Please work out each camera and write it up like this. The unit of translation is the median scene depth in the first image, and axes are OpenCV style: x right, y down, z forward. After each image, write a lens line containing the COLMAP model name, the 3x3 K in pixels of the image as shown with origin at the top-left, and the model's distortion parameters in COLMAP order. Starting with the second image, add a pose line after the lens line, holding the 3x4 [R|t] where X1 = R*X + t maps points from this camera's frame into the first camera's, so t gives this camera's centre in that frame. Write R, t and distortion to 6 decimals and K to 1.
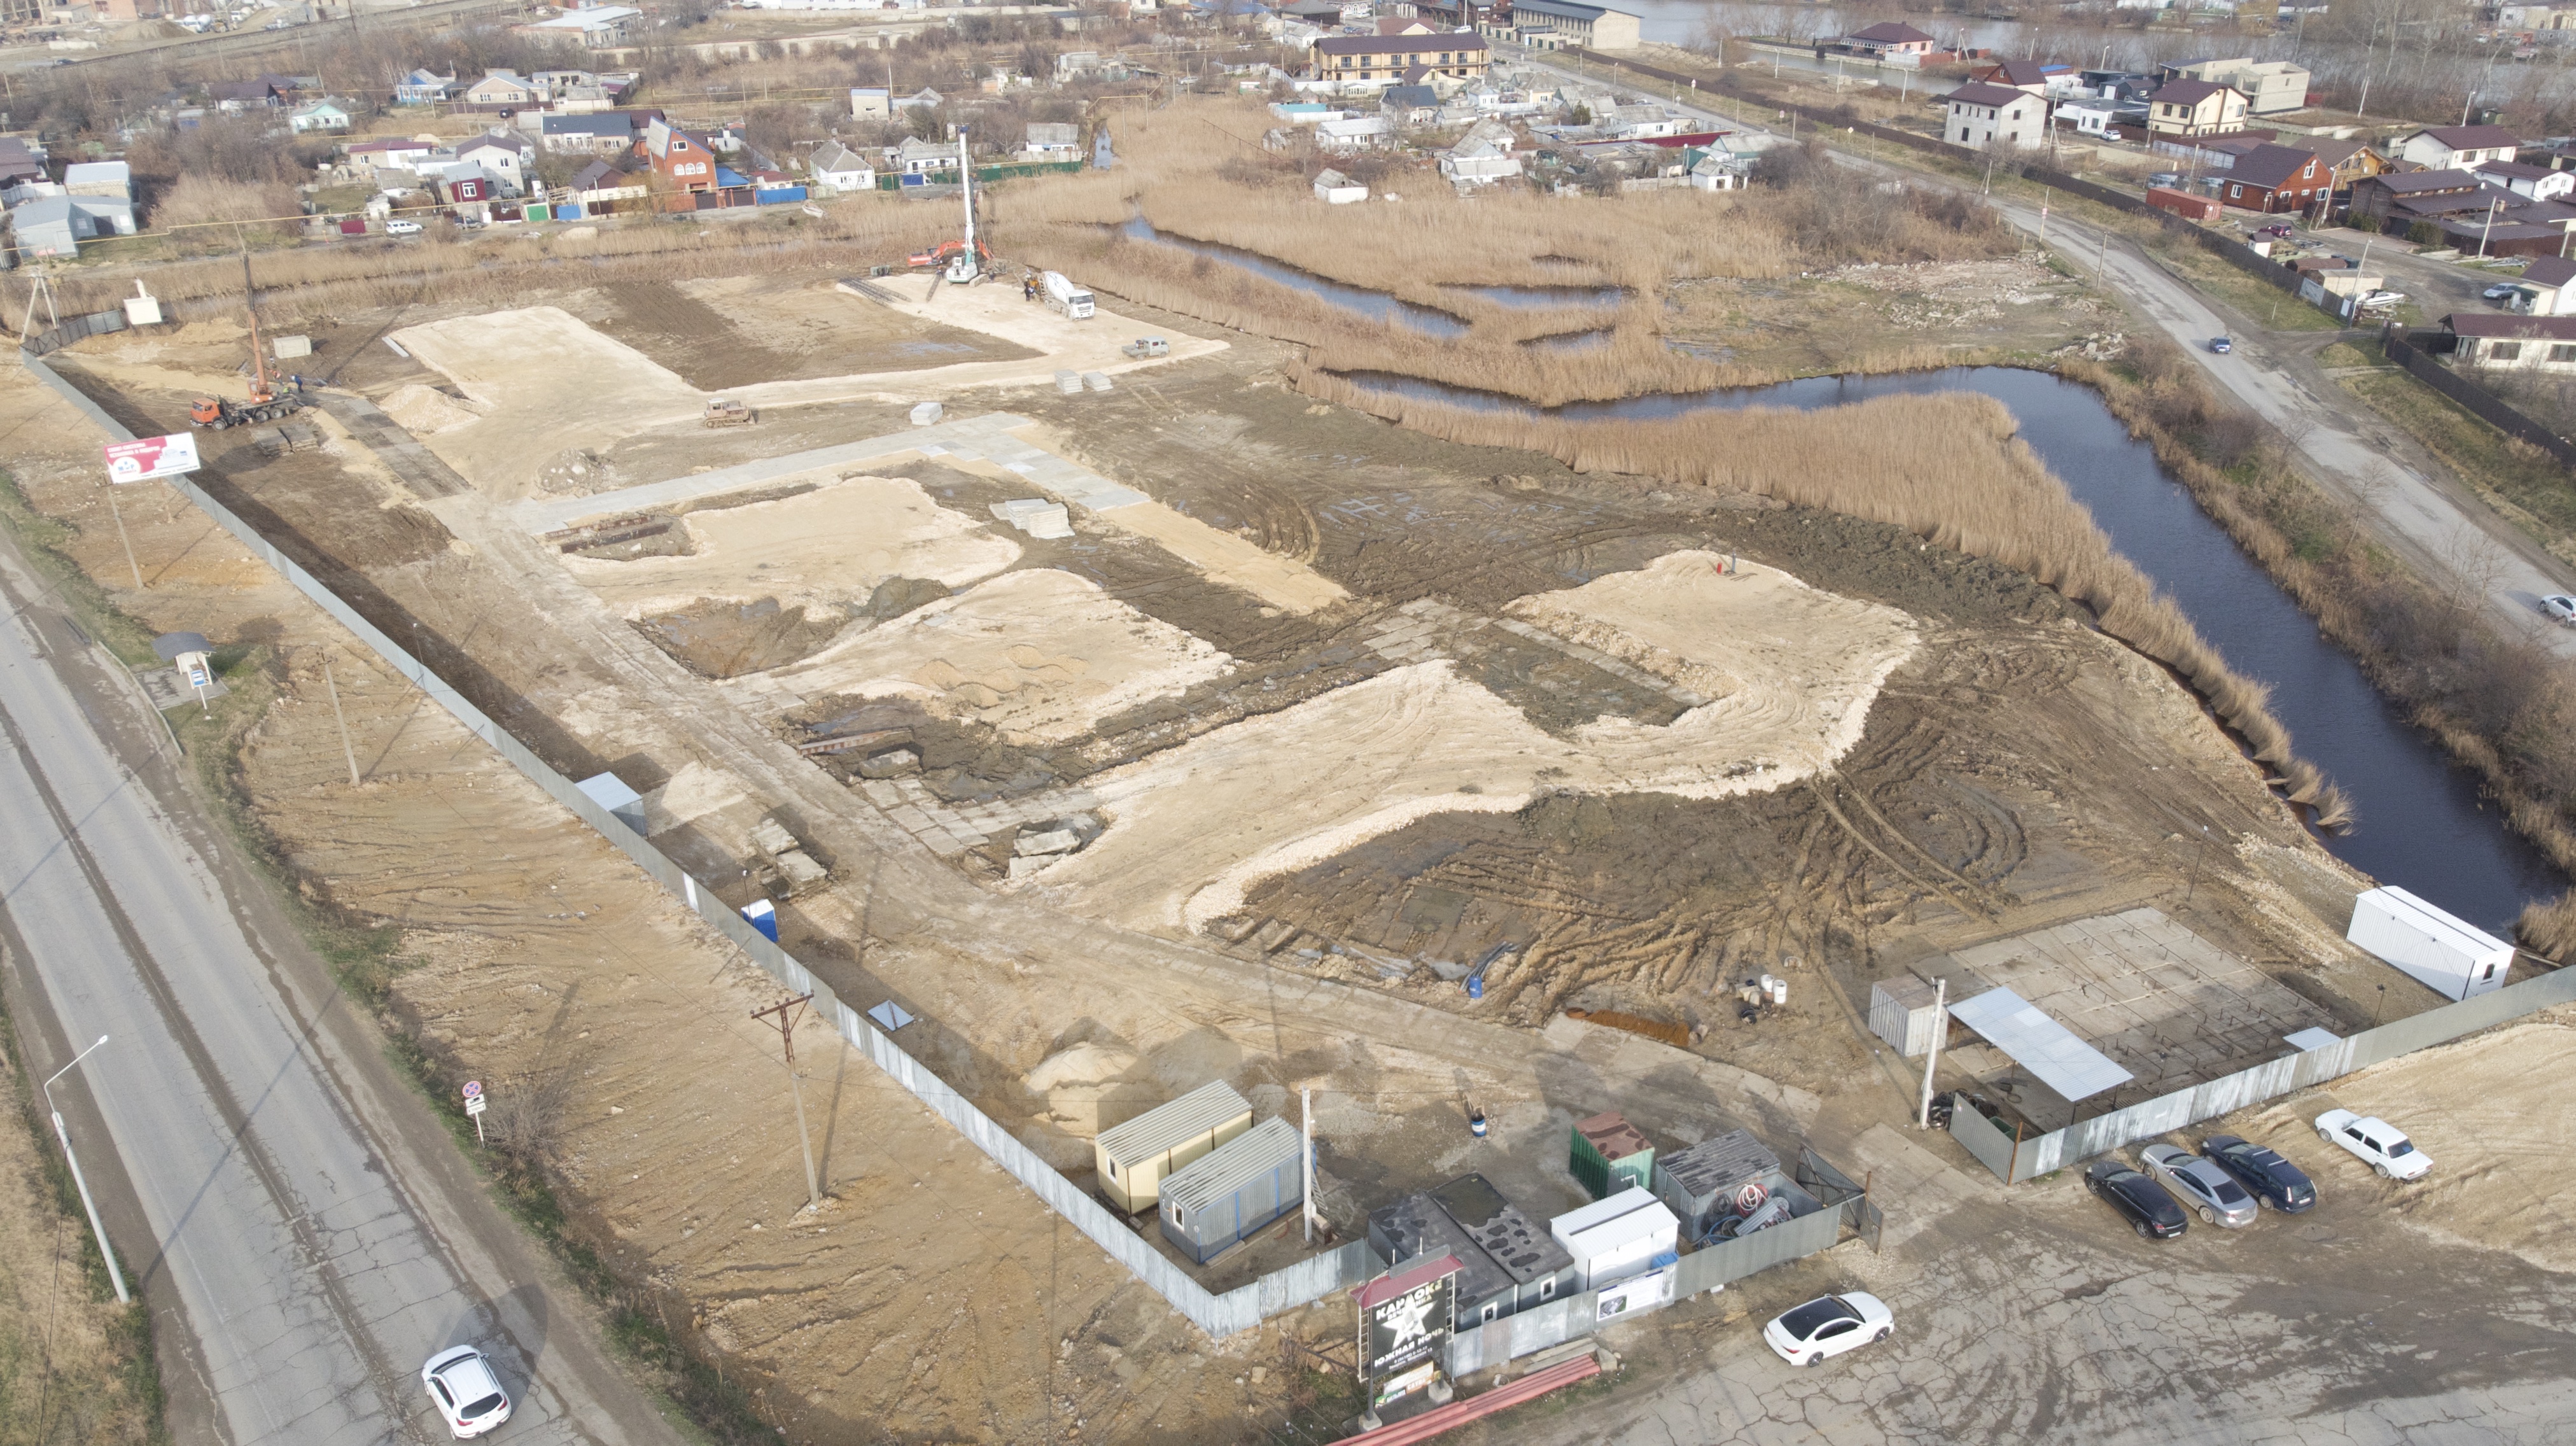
lens RADIAL K [[1878.3, 0, 1306.5], [0, 1878.3, 725.5], [0, 0, 1]] dist [0.011008, 0.041690]
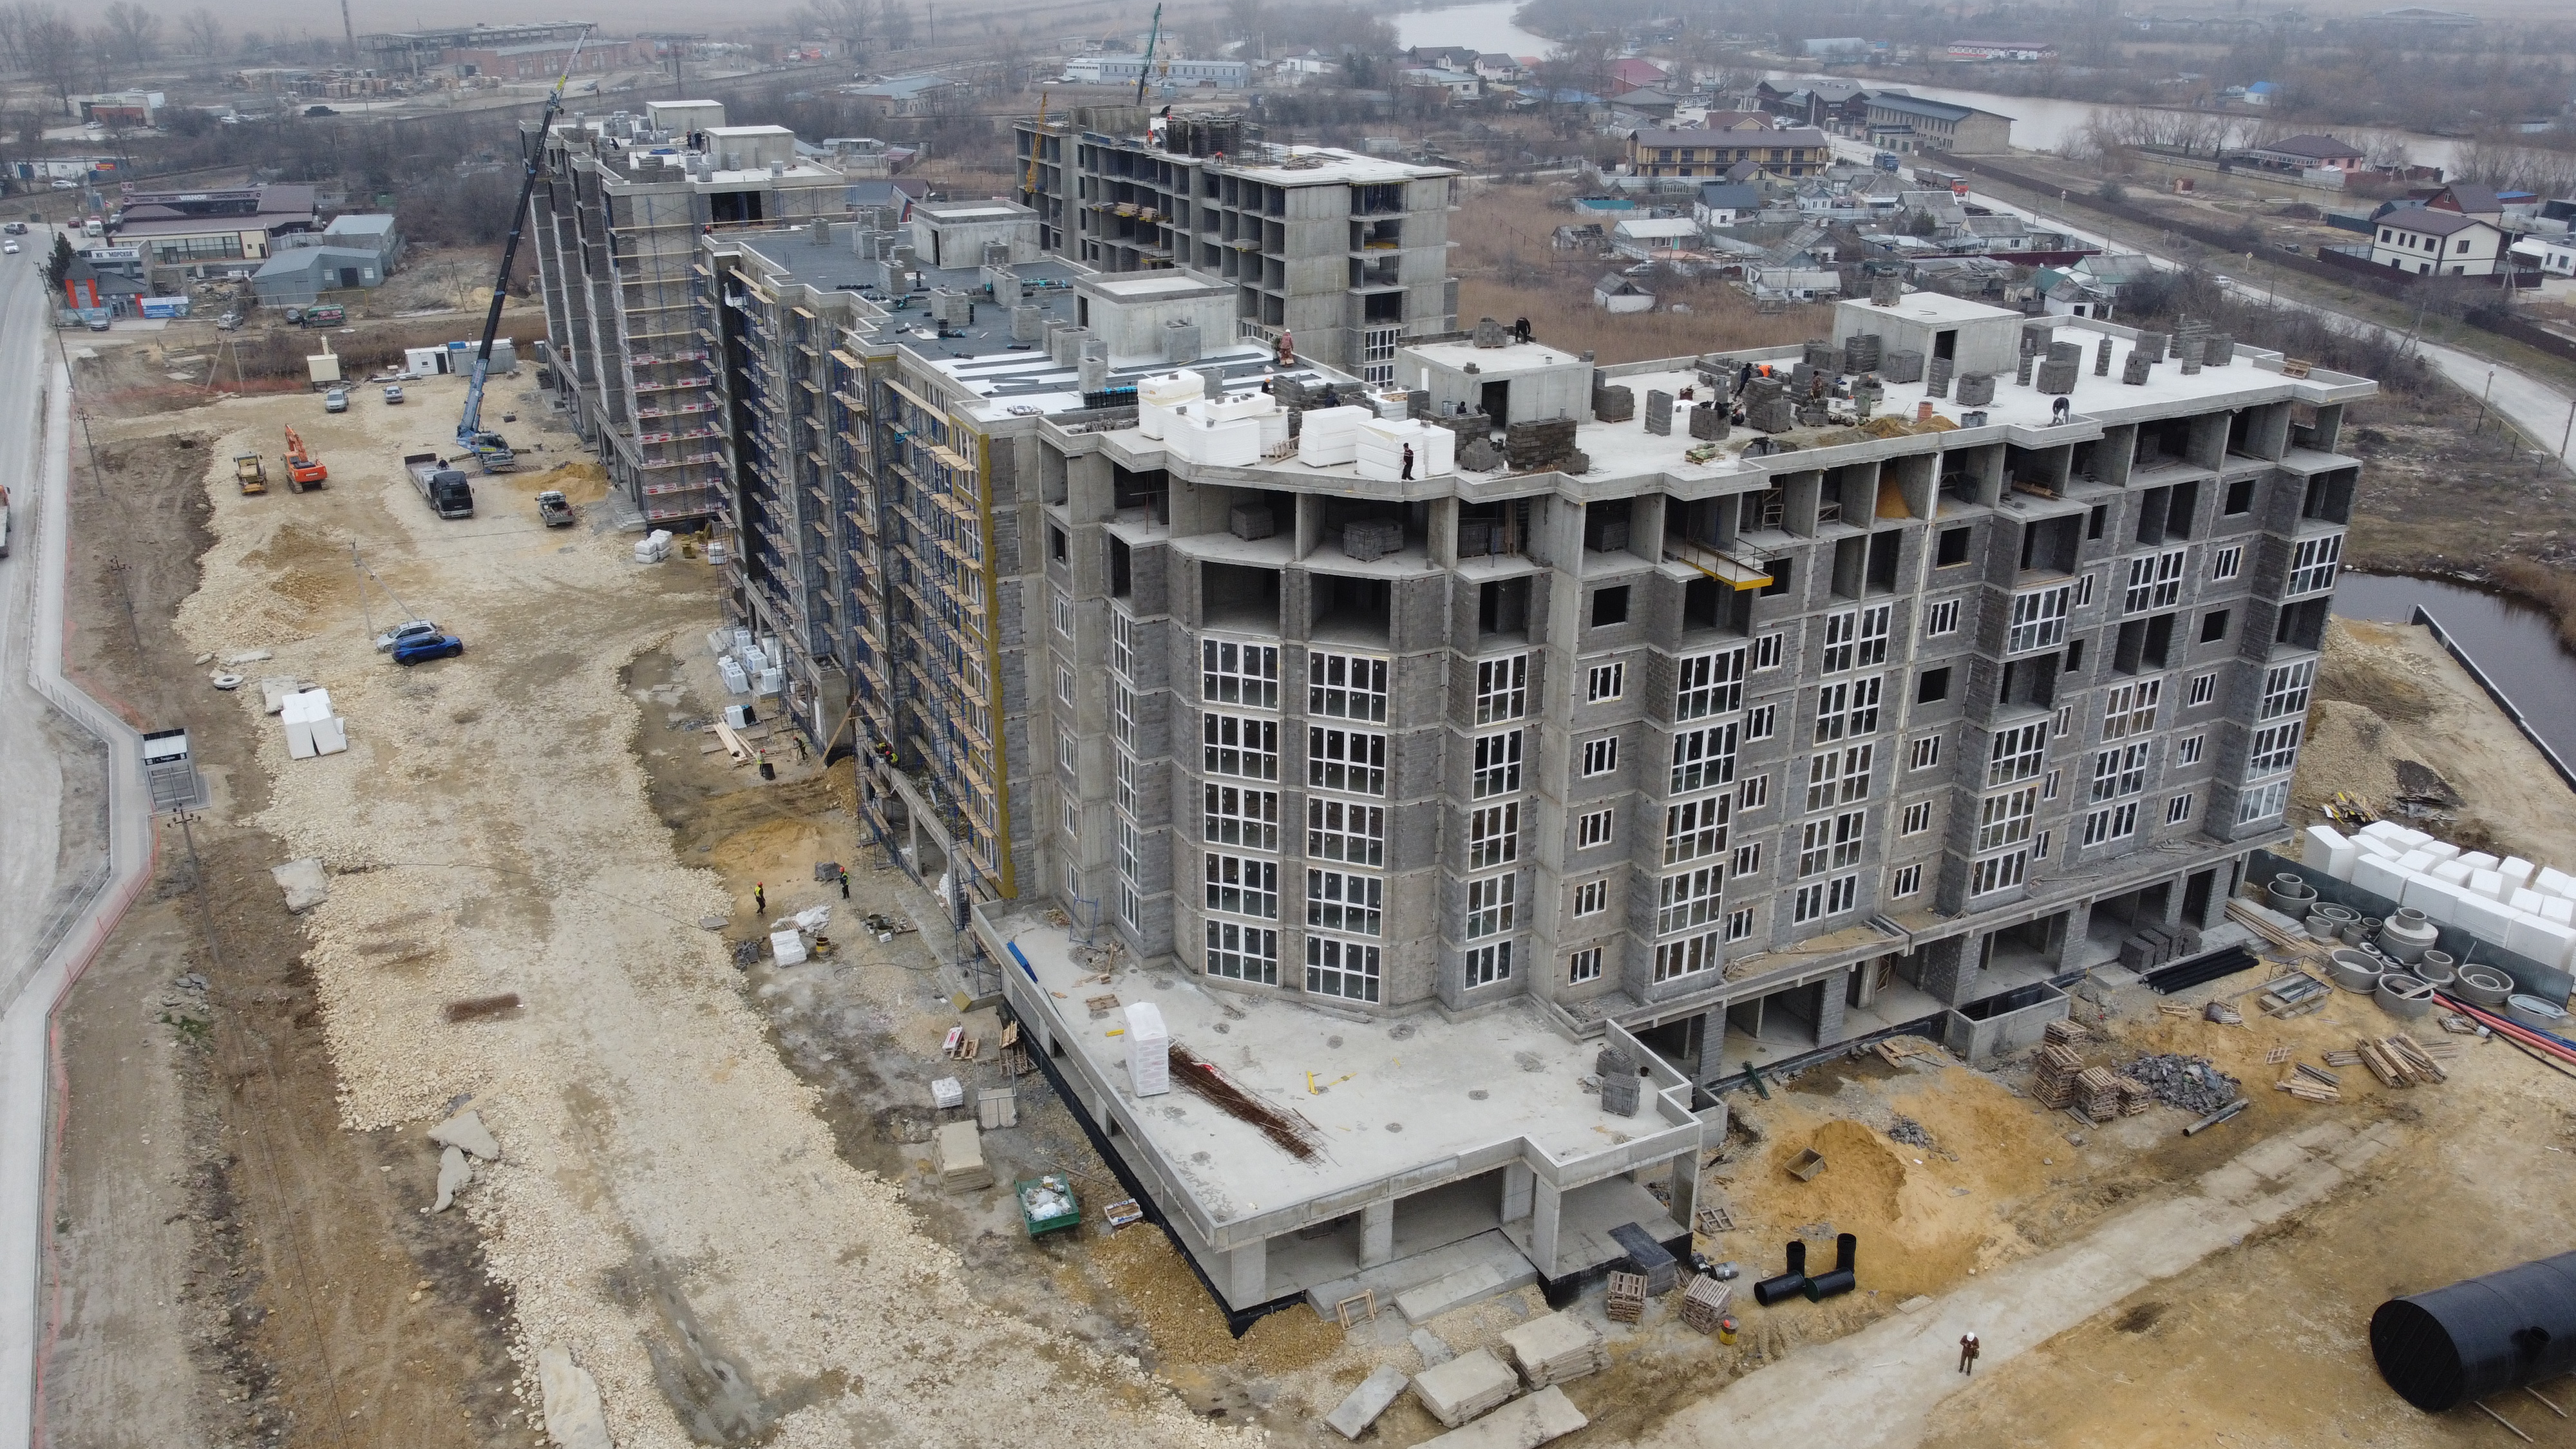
lens RADIAL K [[1942.4, 0, 1278.1], [0, 1942.4, 720.8], [0, 0, 1]] dist [0.004859, -0.007172]
pose [[0.980914, 0.084967, -0.174897, 0.053947], [-0.094143, 0.994548, -0.044843, -0.047932], [0.170134, 0.060452, 0.983565, 0.136946]]
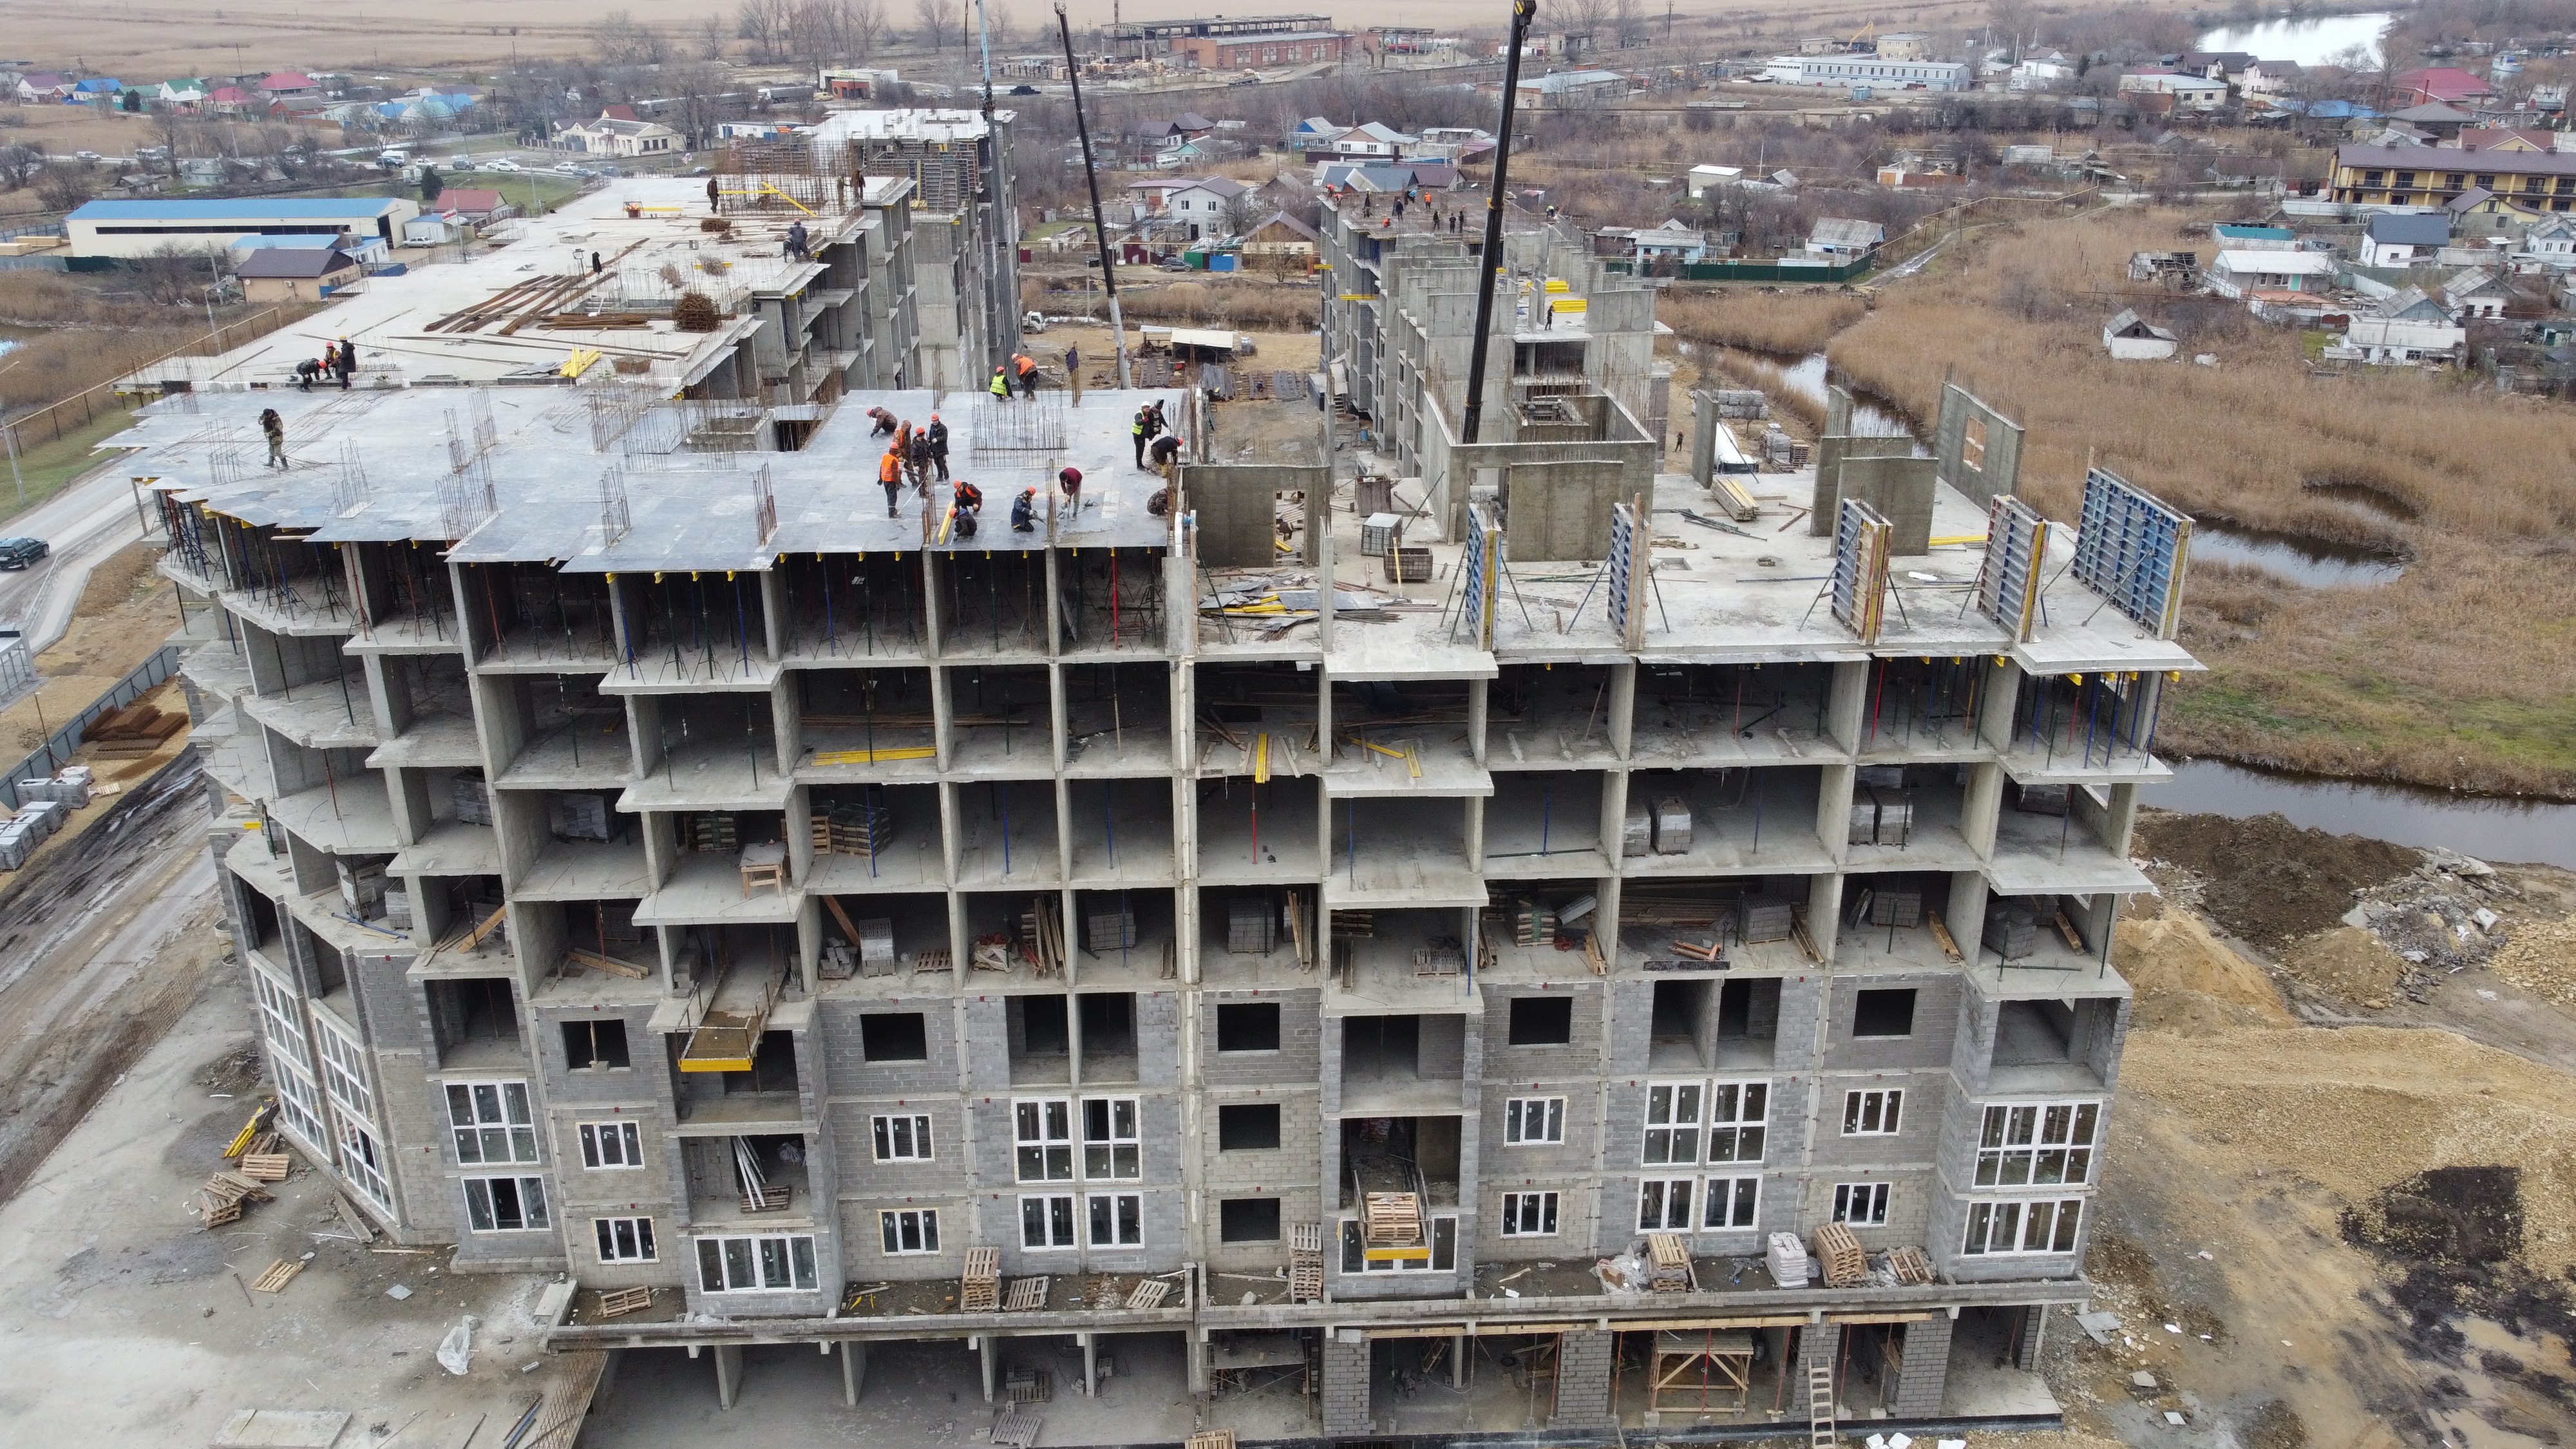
lens RADIAL K [[1945.7, 0, 1277.3], [0, 1945.7, 717.9], [0, 0, 1]] dist [0.004517, -0.000475]
pose [[0.817638, 0.221912, -0.531246, 0.259848], [-0.252026, 0.967583, 0.016286, -0.121871], [0.517639, 0.120572, 0.847061, 0.362150]]
